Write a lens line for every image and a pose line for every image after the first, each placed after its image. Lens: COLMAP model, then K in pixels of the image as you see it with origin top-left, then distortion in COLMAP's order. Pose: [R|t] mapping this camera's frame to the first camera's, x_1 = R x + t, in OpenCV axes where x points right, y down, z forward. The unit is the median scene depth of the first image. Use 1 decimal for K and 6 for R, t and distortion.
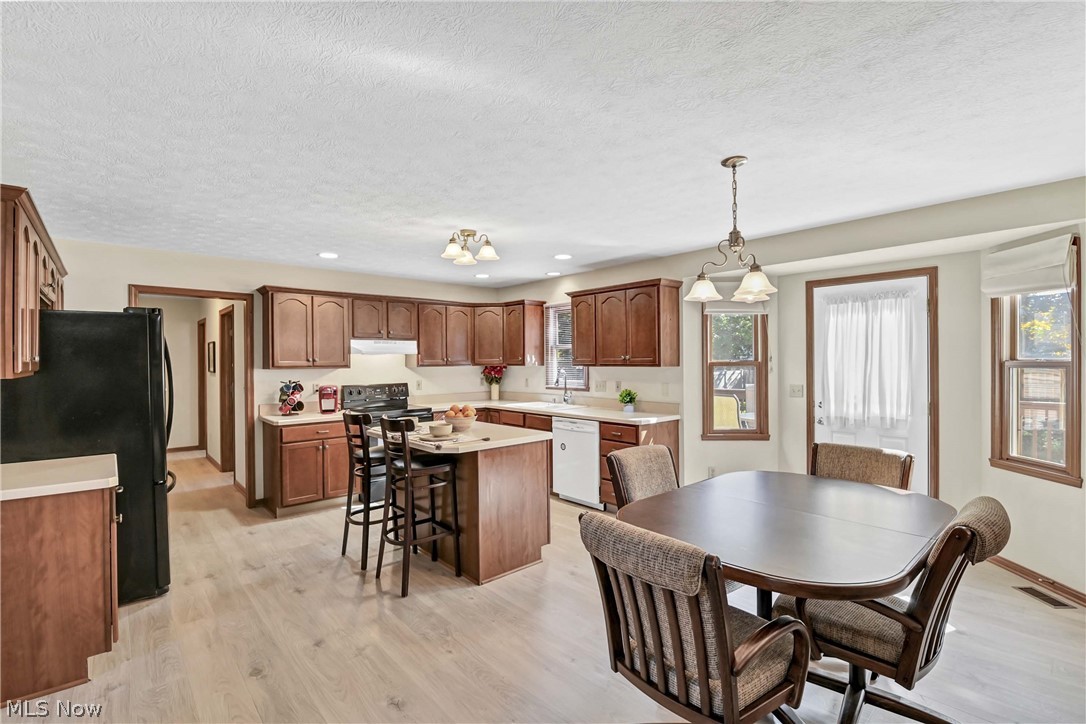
lens RADIAL K [[490.7, 0, 539.8], [0, 490.7, 362.9], [0, 0, 1]] dist [-0.018323, -0.000423]
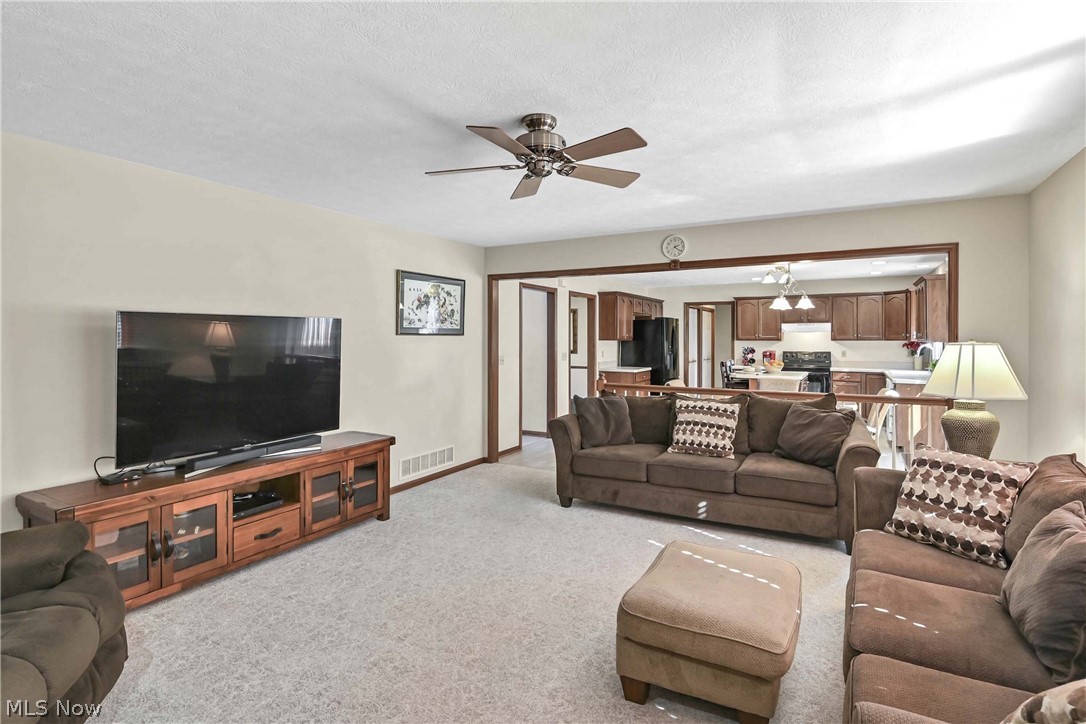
lens RADIAL K [[512.6, 0, 542.3], [0, 512.6, 338.7], [0, 0, 1]] dist [-0.004091, -0.000908]
pose [[0.296147, 0.009130, -0.955099, 1.048122], [-0.006249, 0.999951, 0.007622, -0.004133], [0.955122, 0.003711, 0.296190, -0.303012]]
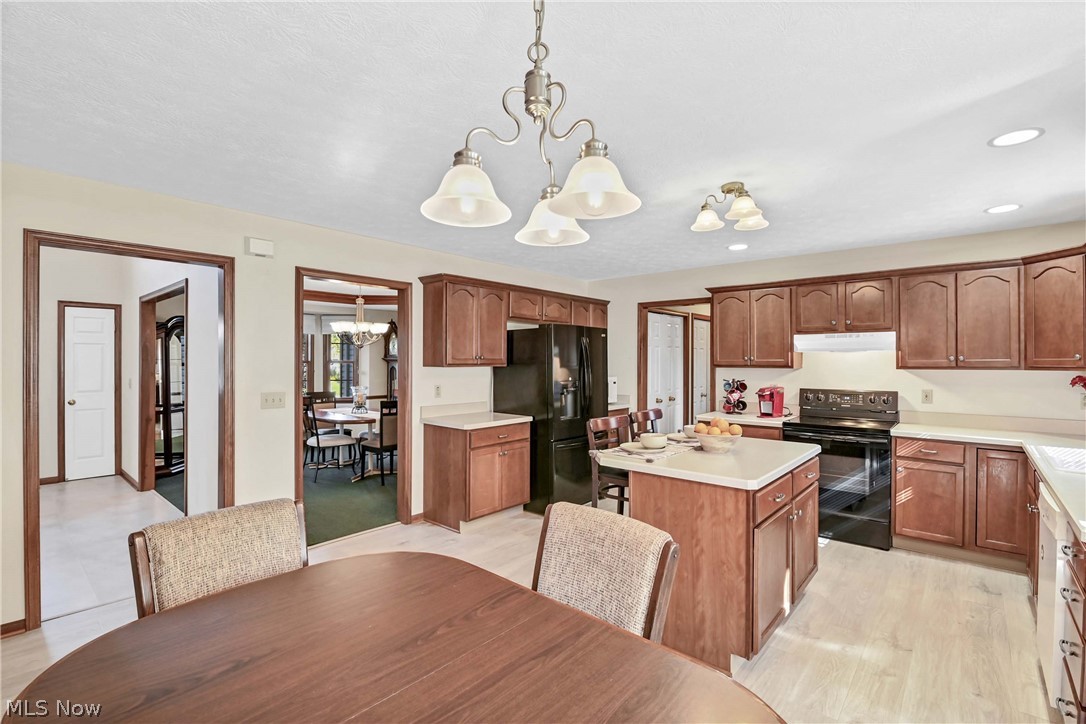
lens RADIAL K [[490.7, 0, 542.6], [0, 490.7, 359.9], [0, 0, 1]] dist [-0.018323, -0.000423]
pose [[0.119437, 0.005726, -0.992825, 0.407706], [-0.008165, 0.999955, 0.004785, -0.004333], [0.992808, 0.007535, 0.119478, 0.464184]]
